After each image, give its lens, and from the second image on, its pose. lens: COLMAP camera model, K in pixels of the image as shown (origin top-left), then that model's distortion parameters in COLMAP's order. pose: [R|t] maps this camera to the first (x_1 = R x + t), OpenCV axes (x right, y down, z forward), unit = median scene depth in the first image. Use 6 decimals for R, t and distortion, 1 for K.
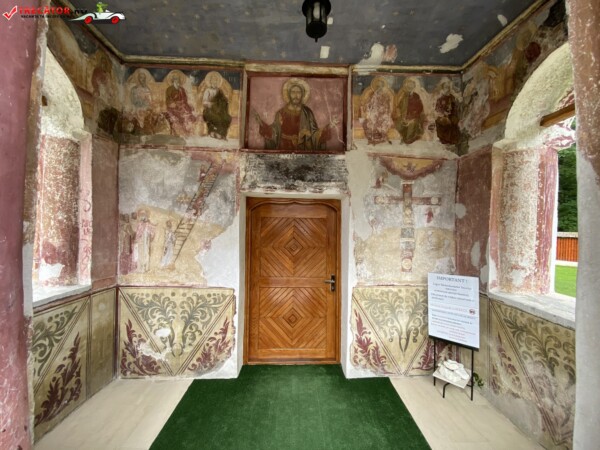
lens RADIAL K [[245.4, 0, 297.8], [0, 245.4, 225.5], [0, 0, 1]] dist [0.012179, -0.016635]
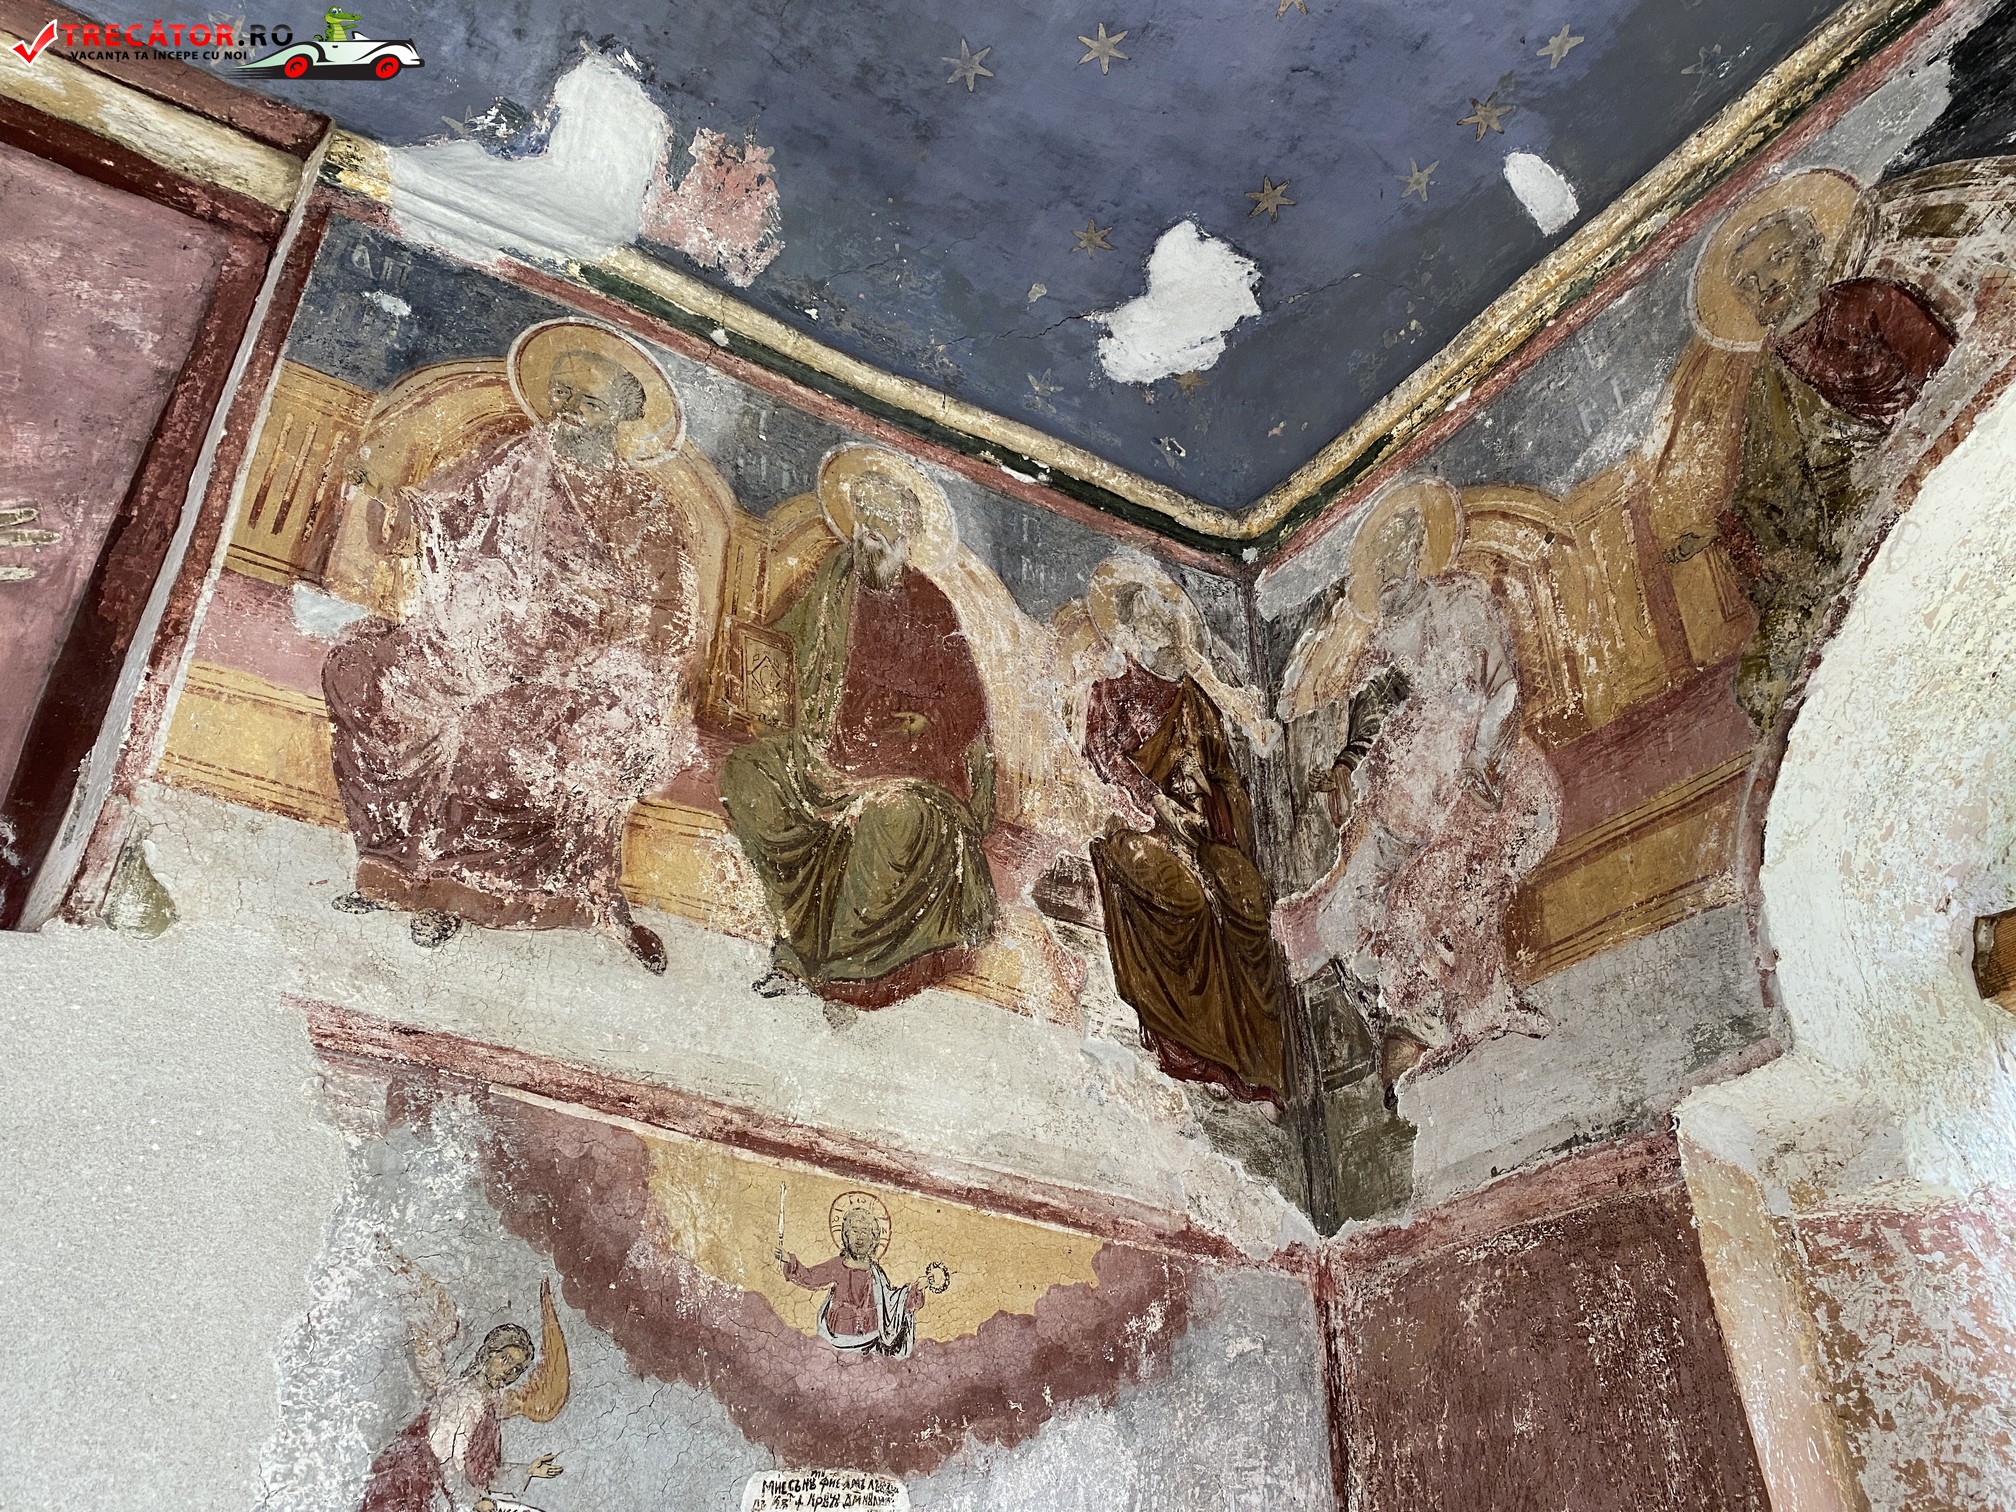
lens RADIAL K [[1554.4, 0, 1000.1], [0, 1554.4, 738.8], [0, 0, 1]] dist [0.027677, -0.029136]
pose [[0.857316, 0.263478, 0.442255, 0.240581], [0.031586, 0.830555, -0.556040, -0.111566], [-0.513821, 0.490671, 0.703726, 0.569055]]
